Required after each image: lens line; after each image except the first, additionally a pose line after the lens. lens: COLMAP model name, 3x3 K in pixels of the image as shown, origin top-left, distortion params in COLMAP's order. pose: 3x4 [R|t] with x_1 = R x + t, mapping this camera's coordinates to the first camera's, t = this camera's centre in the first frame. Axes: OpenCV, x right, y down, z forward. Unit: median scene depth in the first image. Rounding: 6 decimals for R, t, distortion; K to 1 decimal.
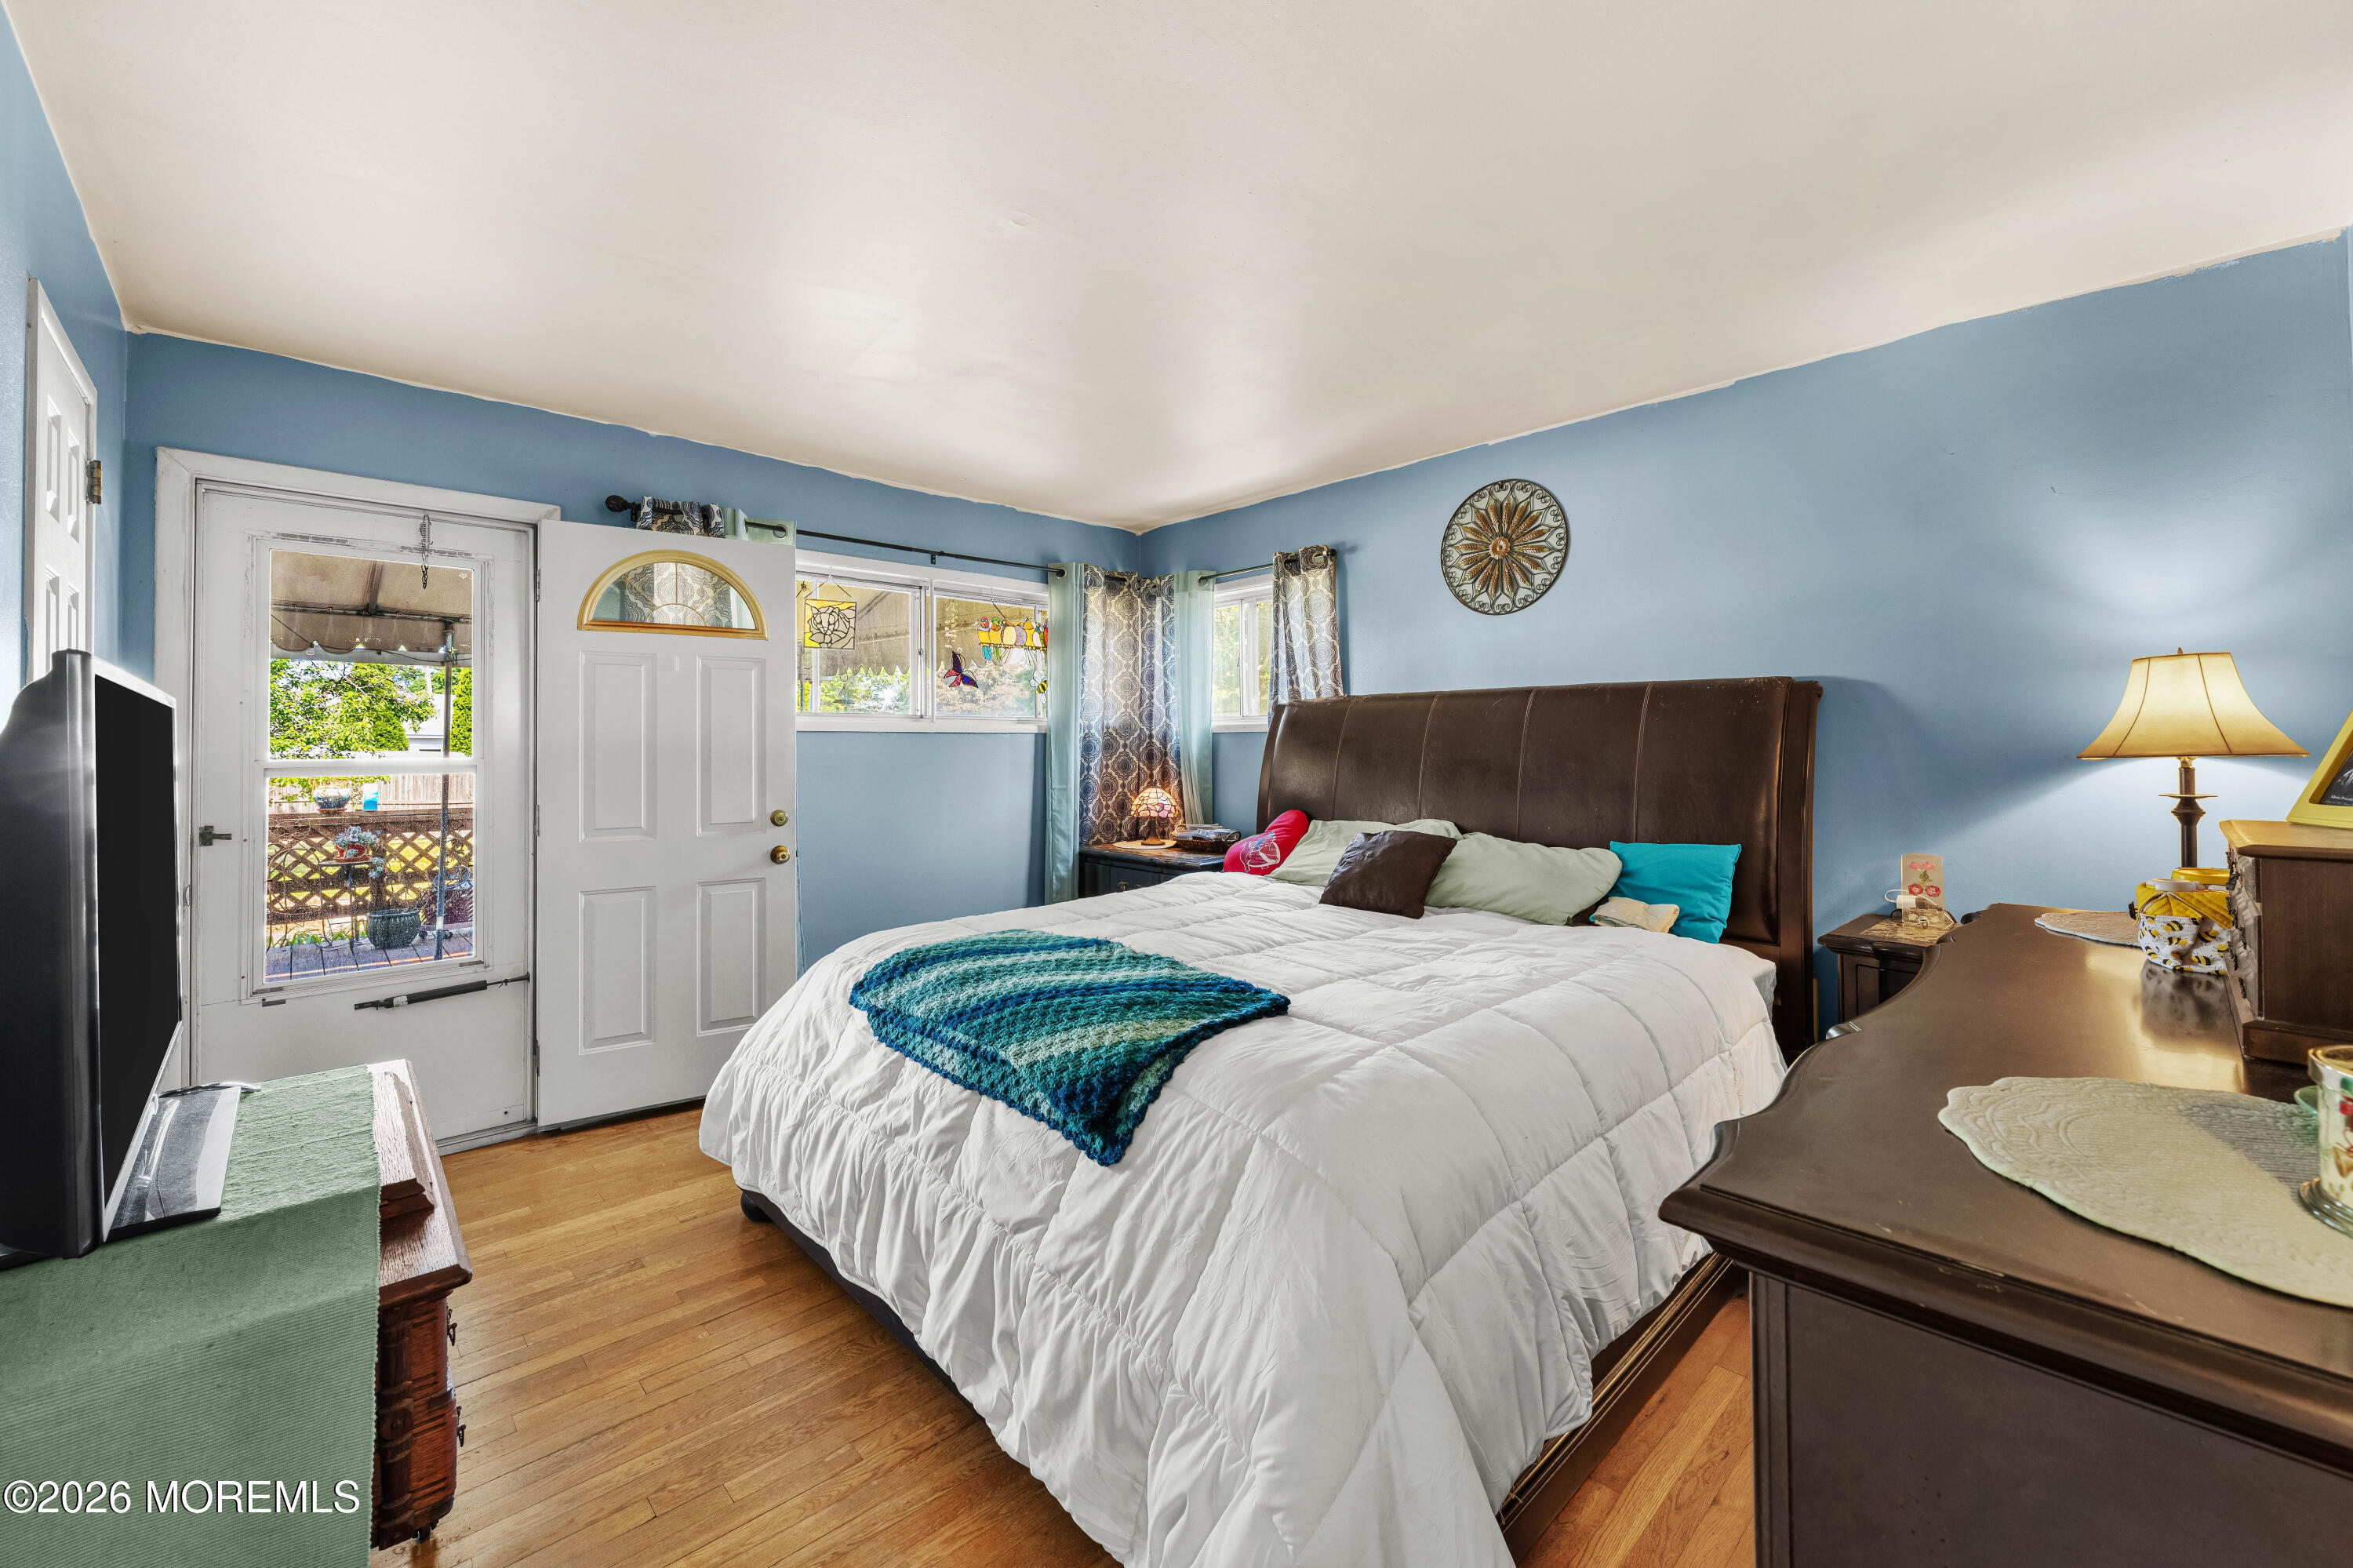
lens RADIAL K [[931.2, 0, 1149.3], [0, 931.2, 737.2], [0, 0, 1]] dist [-0.000363, 0.000266]
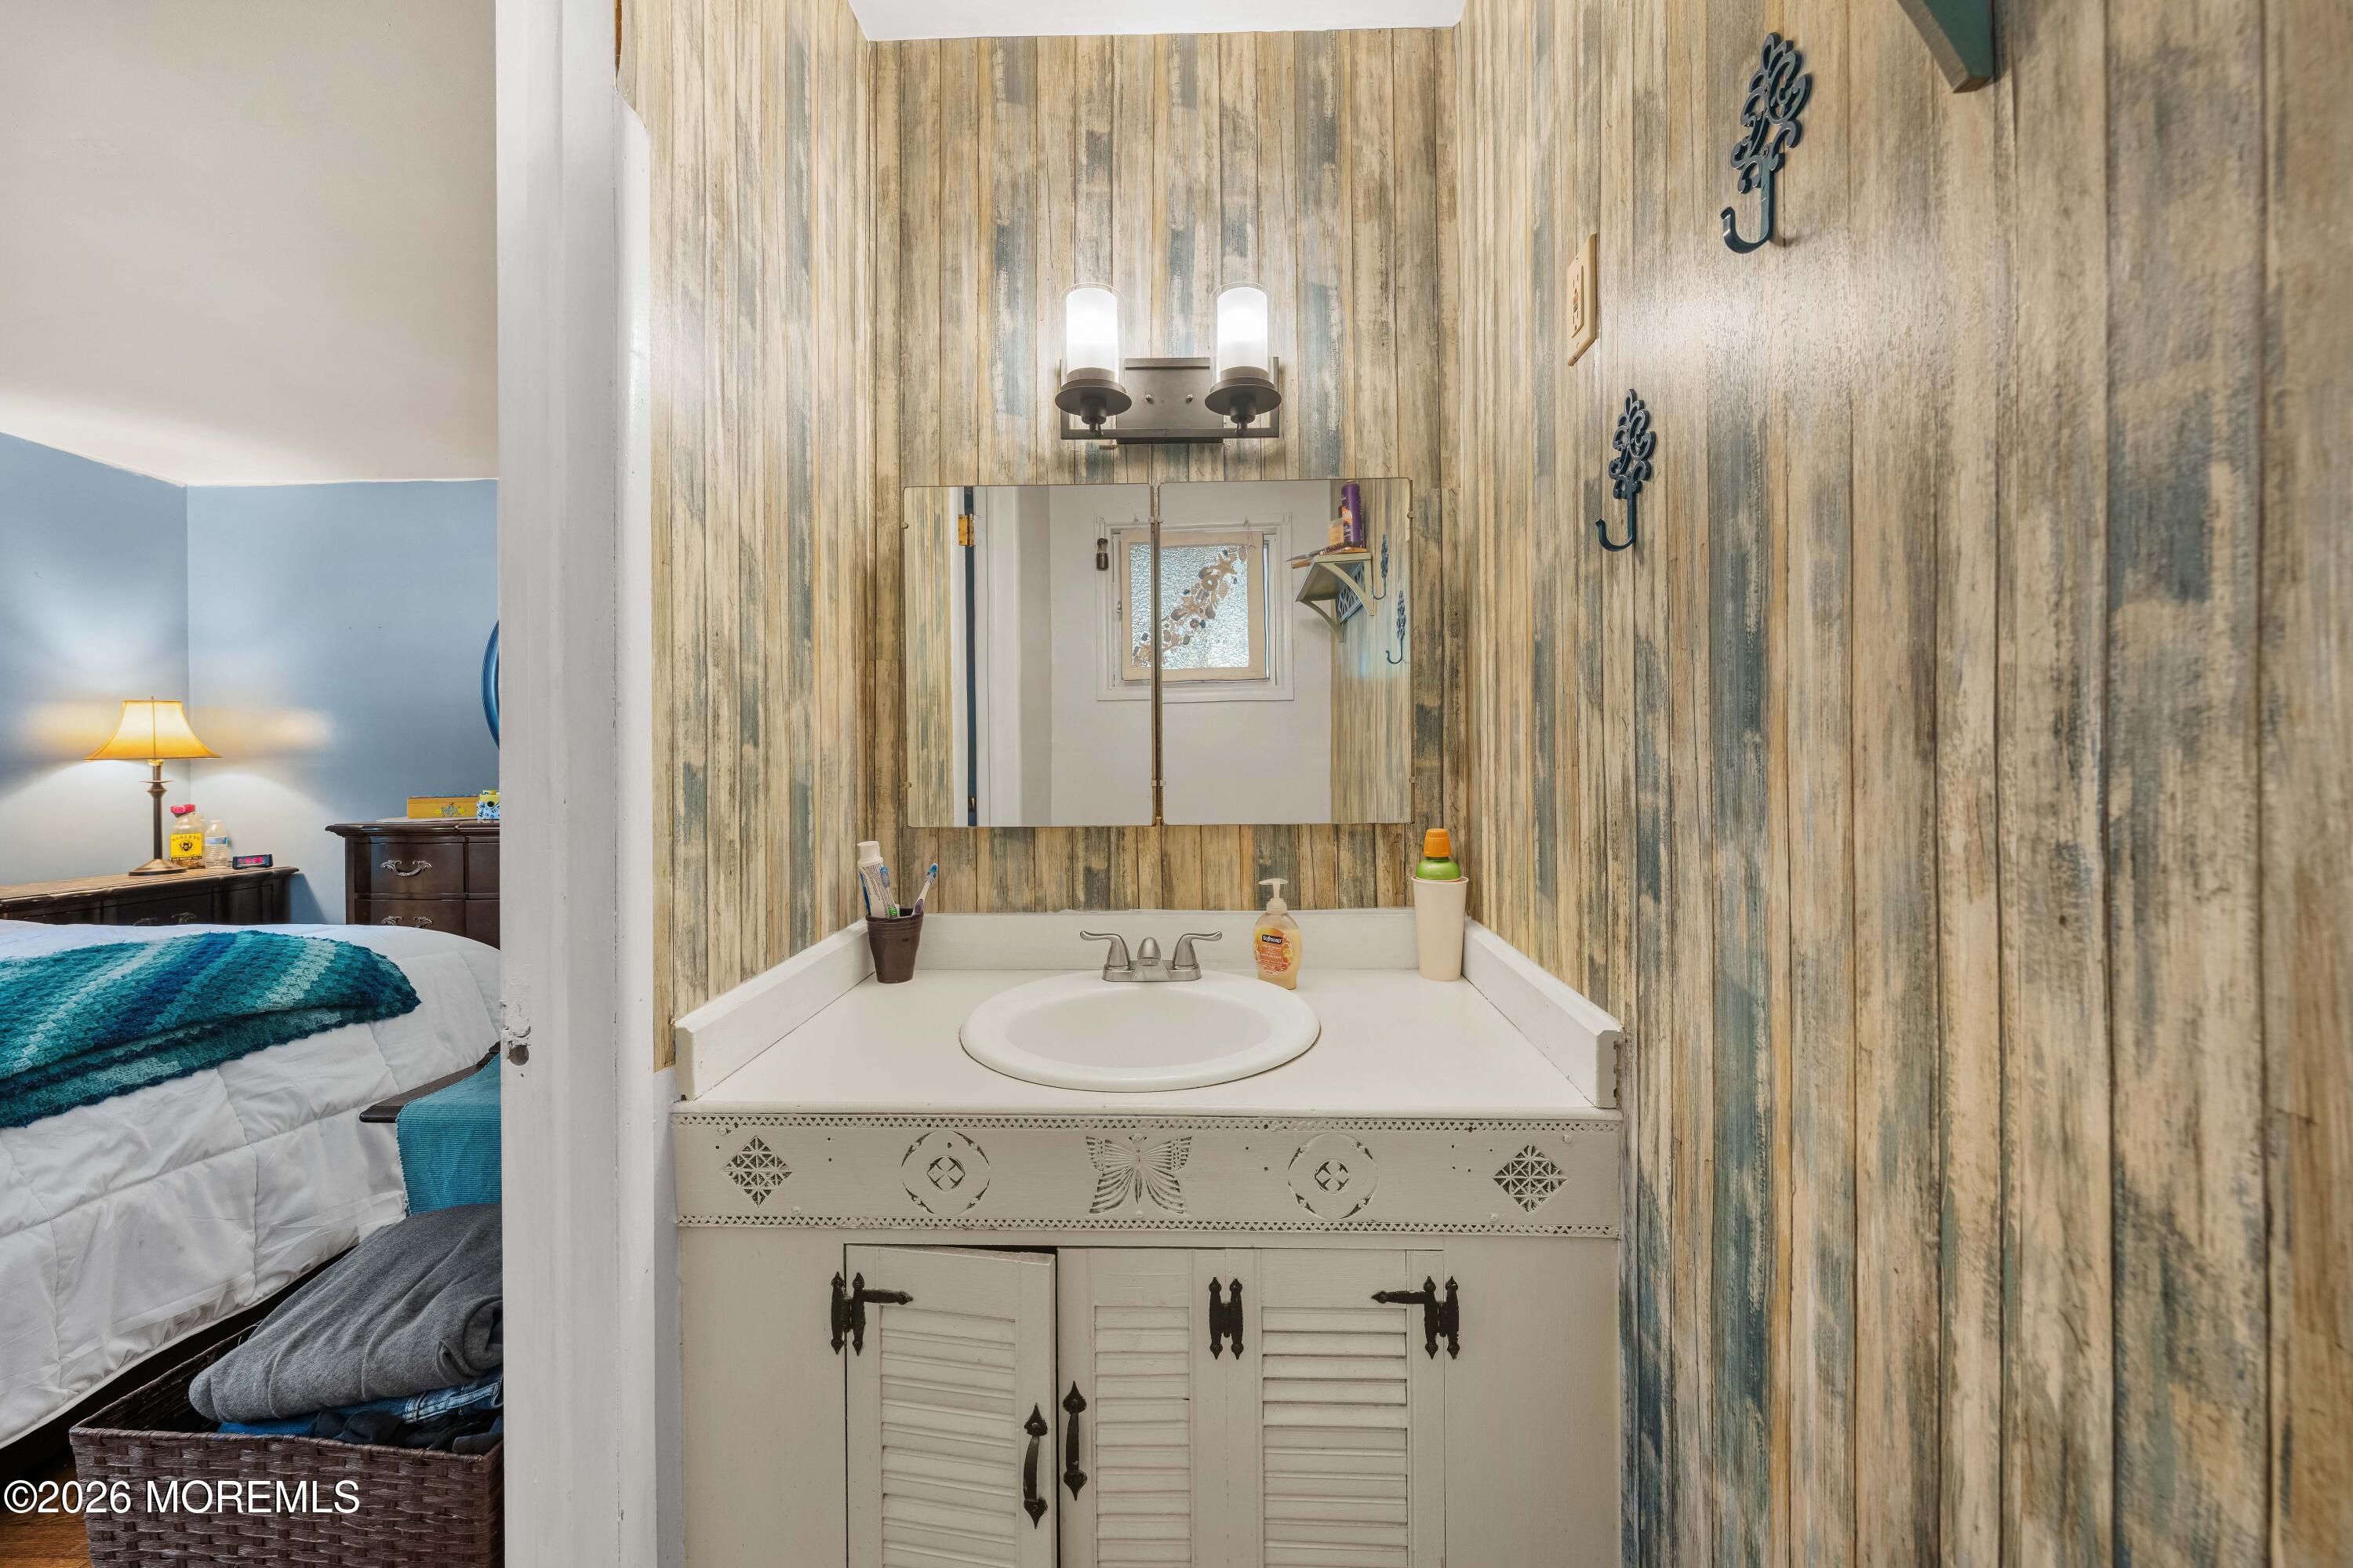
lens RADIAL K [[880.8, 0, 1173.6], [0, 880.8, 768.5], [0, 0, 1]] dist [-0.000964, -0.000092]
pose [[-0.715108, 0.008947, 0.698957, -0.702572], [0.006301, 0.999960, -0.006354, 0.030650], [-0.698986, -0.000140, -0.715136, 0.424768]]
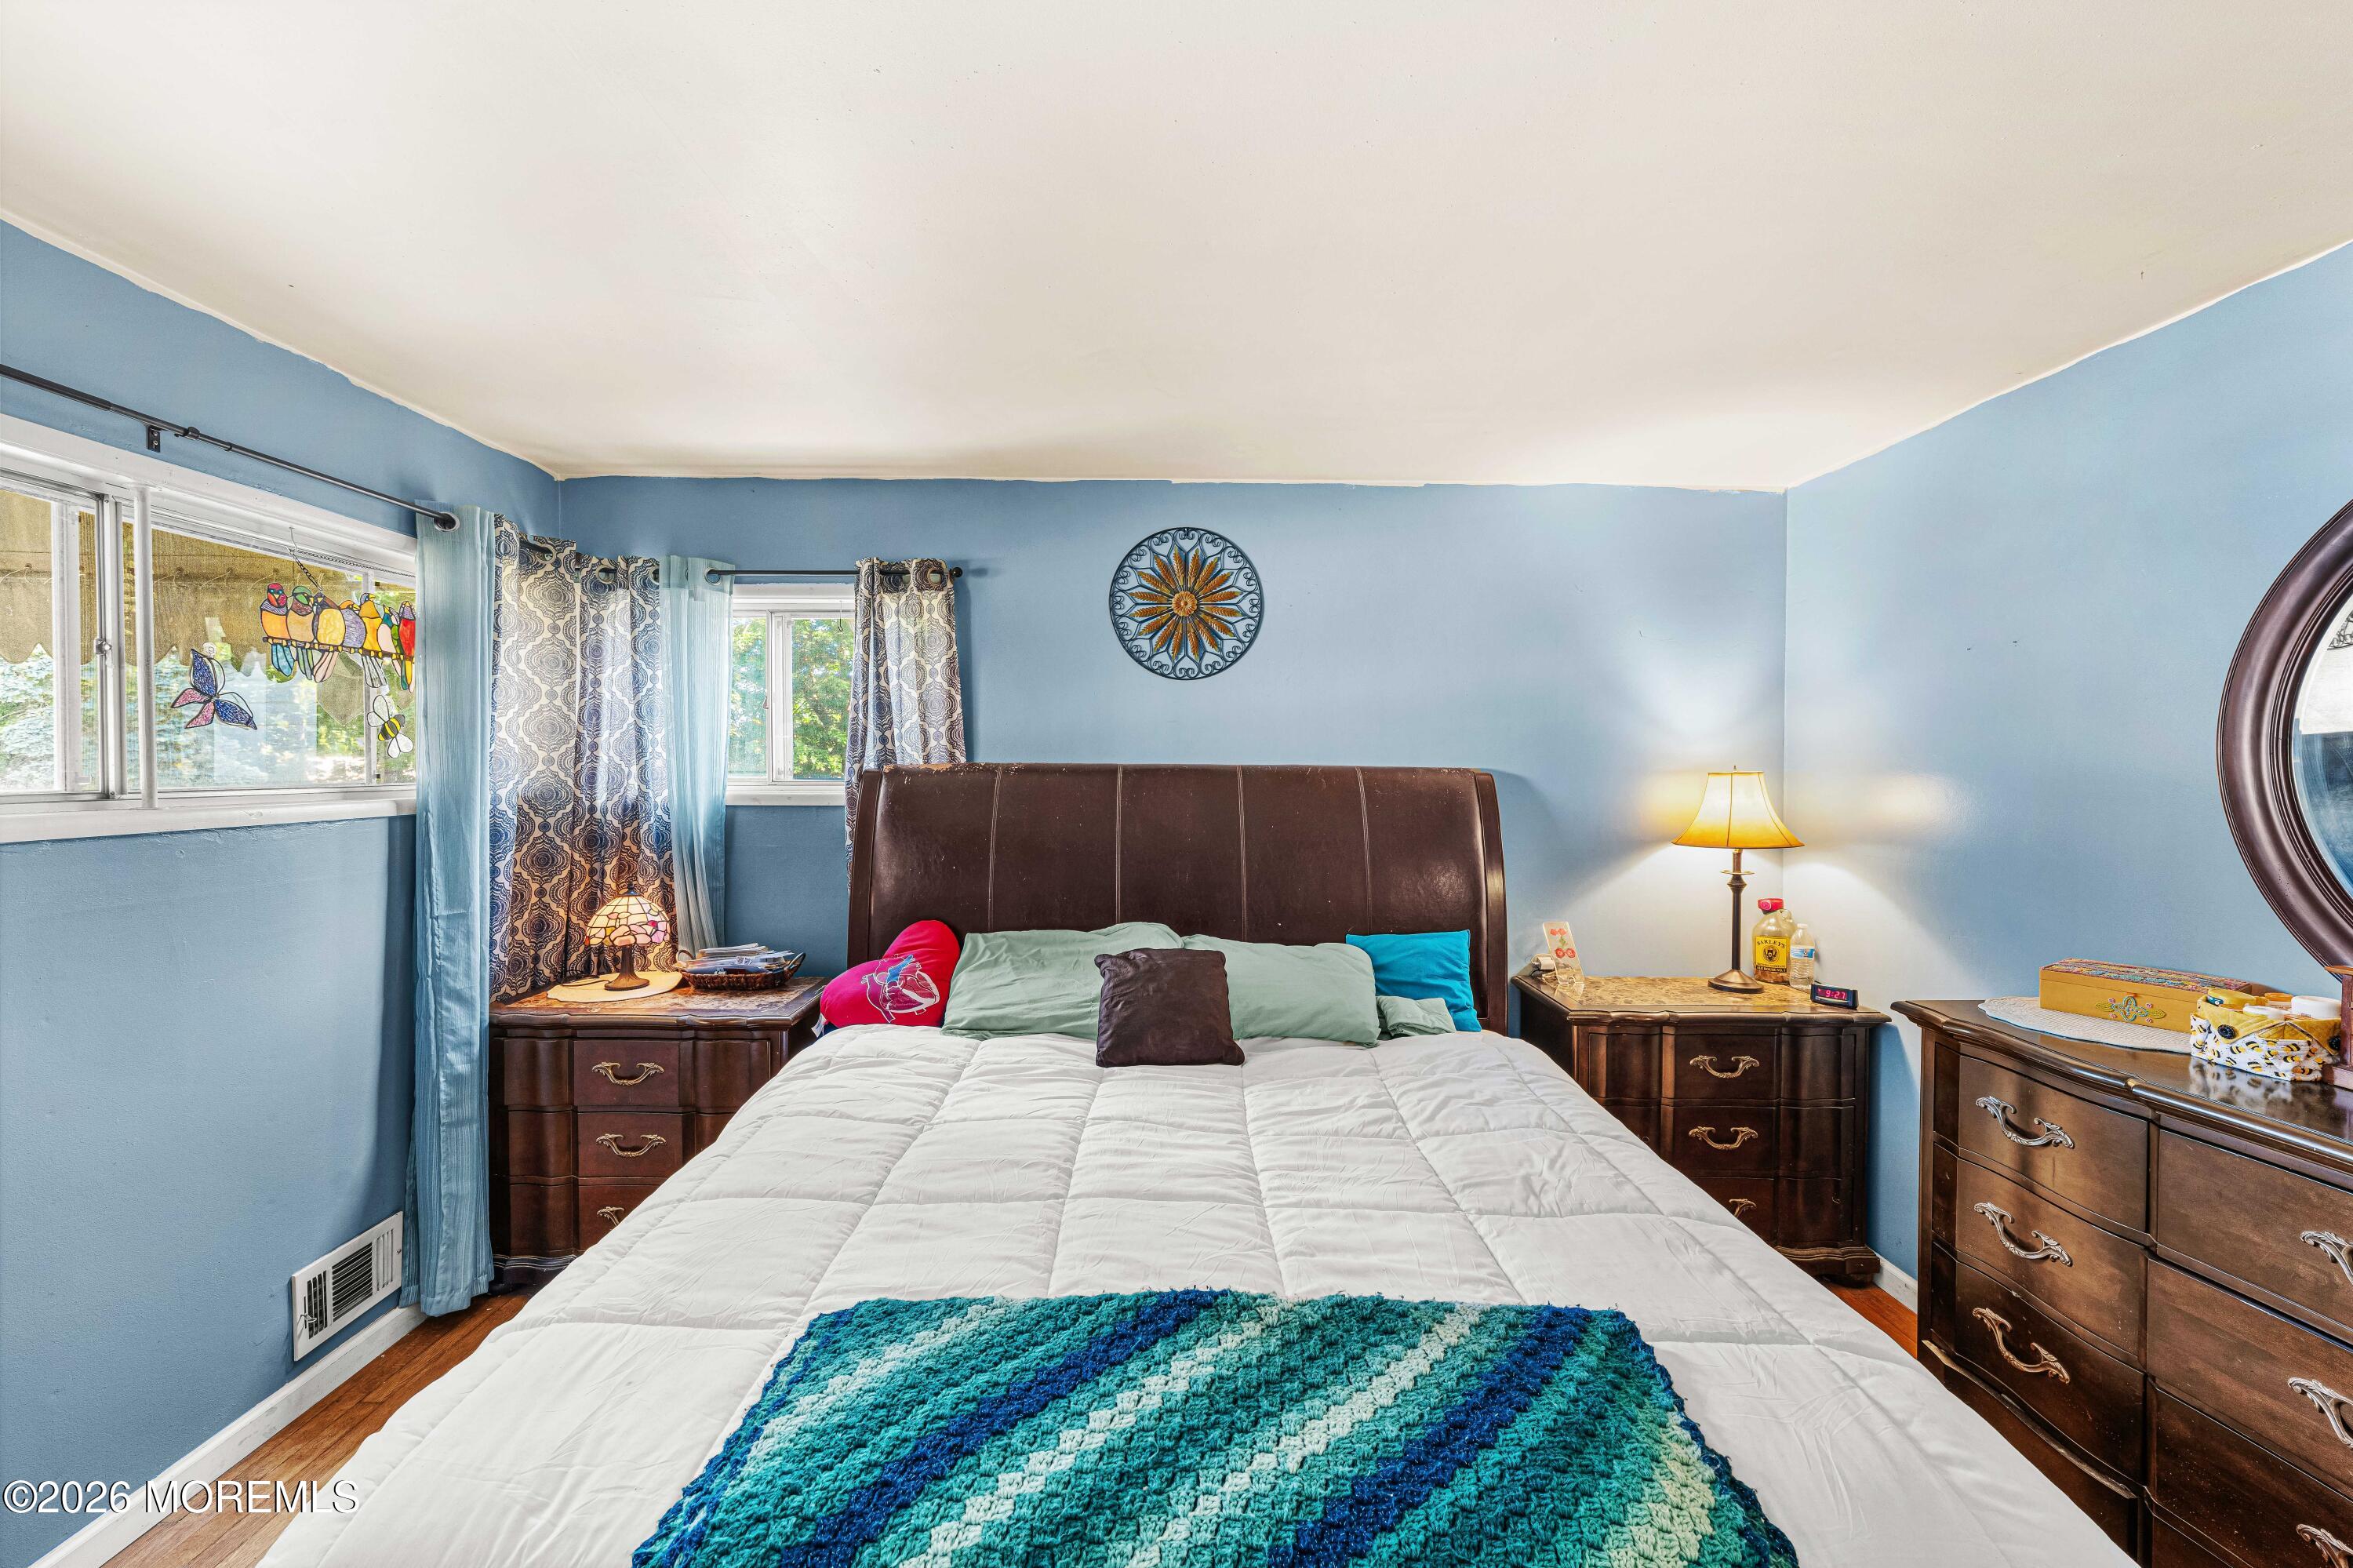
lens RADIAL K [[931.2, 0, 1171.4], [0, 931.2, 779.0], [0, 0, 1]] dist [-0.000363, 0.000266]
pose [[0.670243, -0.006194, 0.742116, -0.241054], [-0.013476, 0.999699, 0.020516, -0.046999], [-0.742019, -0.023751, 0.669958, 0.350489]]
